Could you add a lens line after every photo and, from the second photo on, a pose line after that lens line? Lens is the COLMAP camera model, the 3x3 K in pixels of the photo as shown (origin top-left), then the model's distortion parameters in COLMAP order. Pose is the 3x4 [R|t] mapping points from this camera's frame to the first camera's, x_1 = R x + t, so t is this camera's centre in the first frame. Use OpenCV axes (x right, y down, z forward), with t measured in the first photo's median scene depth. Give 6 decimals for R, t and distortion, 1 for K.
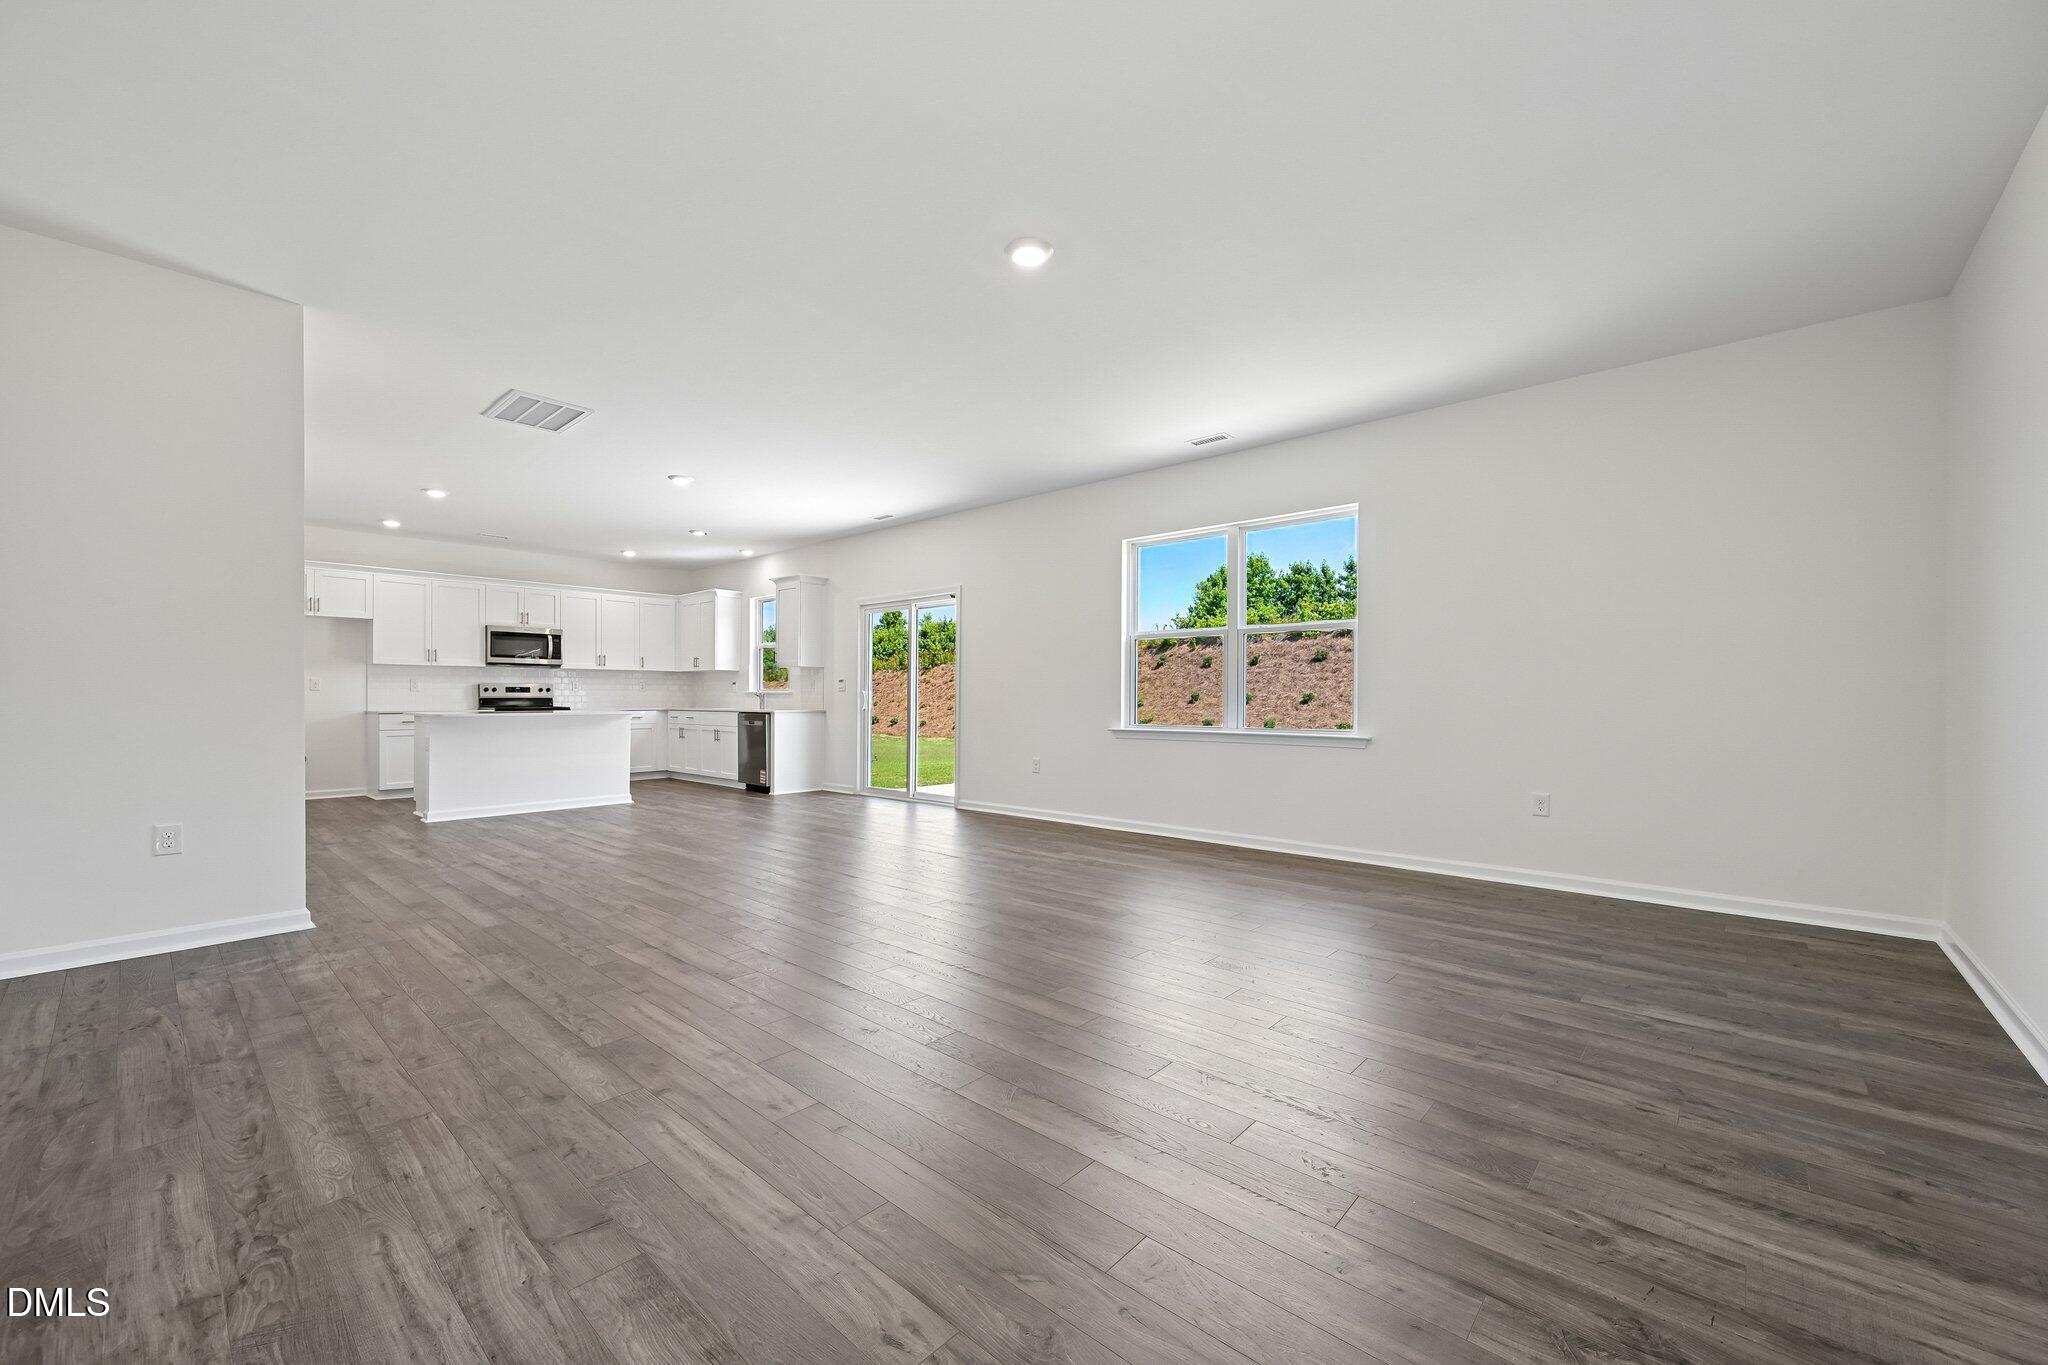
lens RADIAL K [[799.8, 0, 1024.8], [0, 799.8, 694.6], [0, 0, 1]] dist [0.001254, -0.000012]
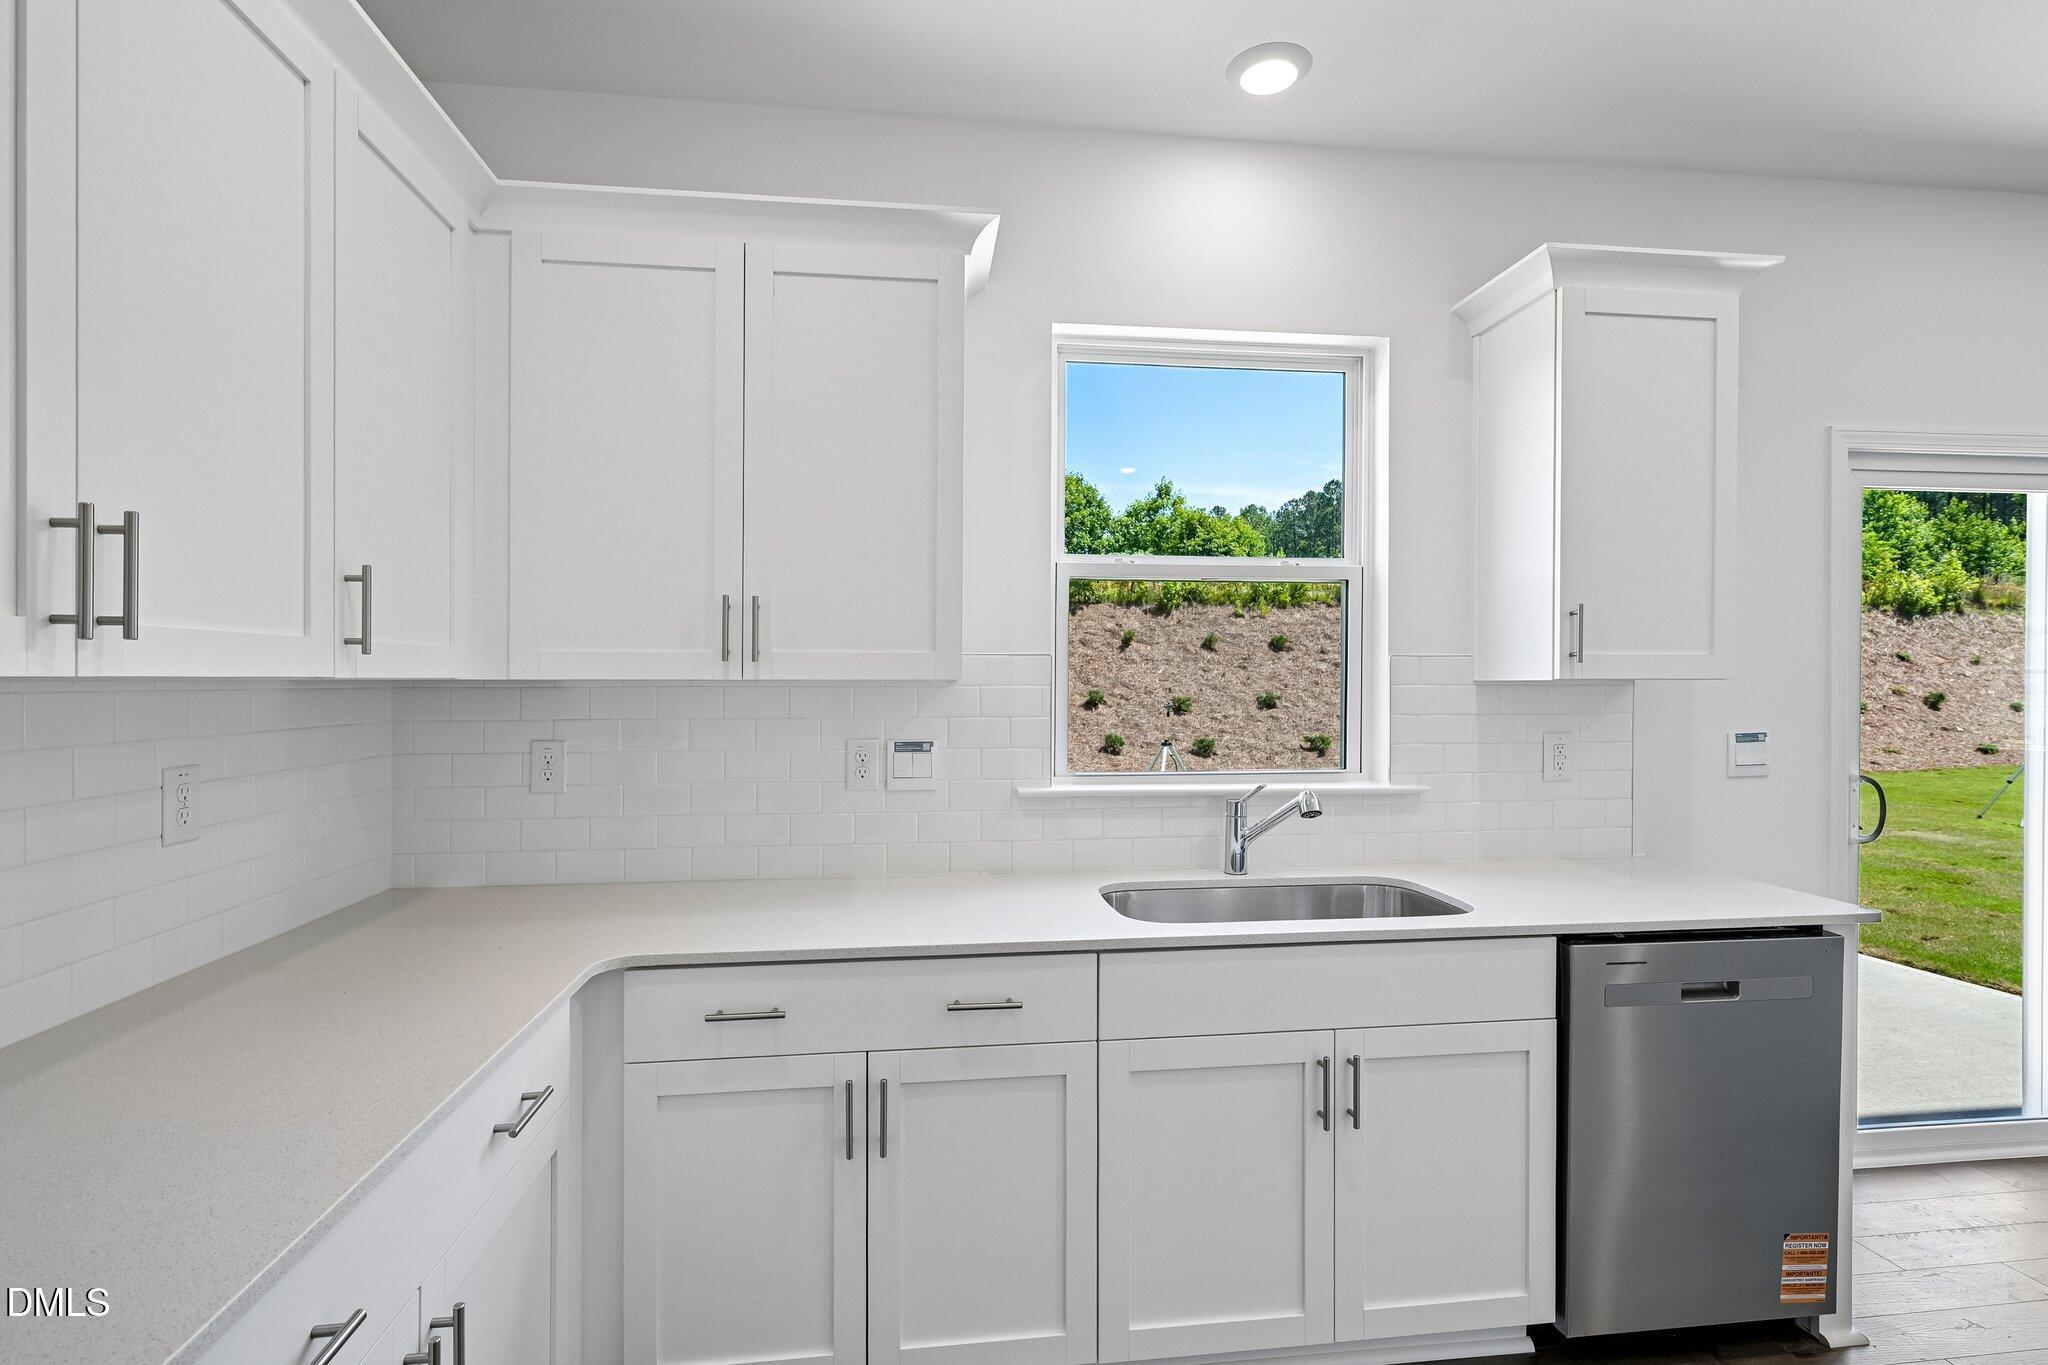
lens RADIAL K [[1007.0, 0, 1038.6], [0, 1007.0, 679.5], [0, 0, 1]] dist [0.003781, 0.001342]
pose [[0.651551, -0.007053, 0.758572, -0.398559], [-0.007557, 0.999847, 0.015788, -0.025257], [-0.758567, -0.016020, 0.651398, 0.625286]]
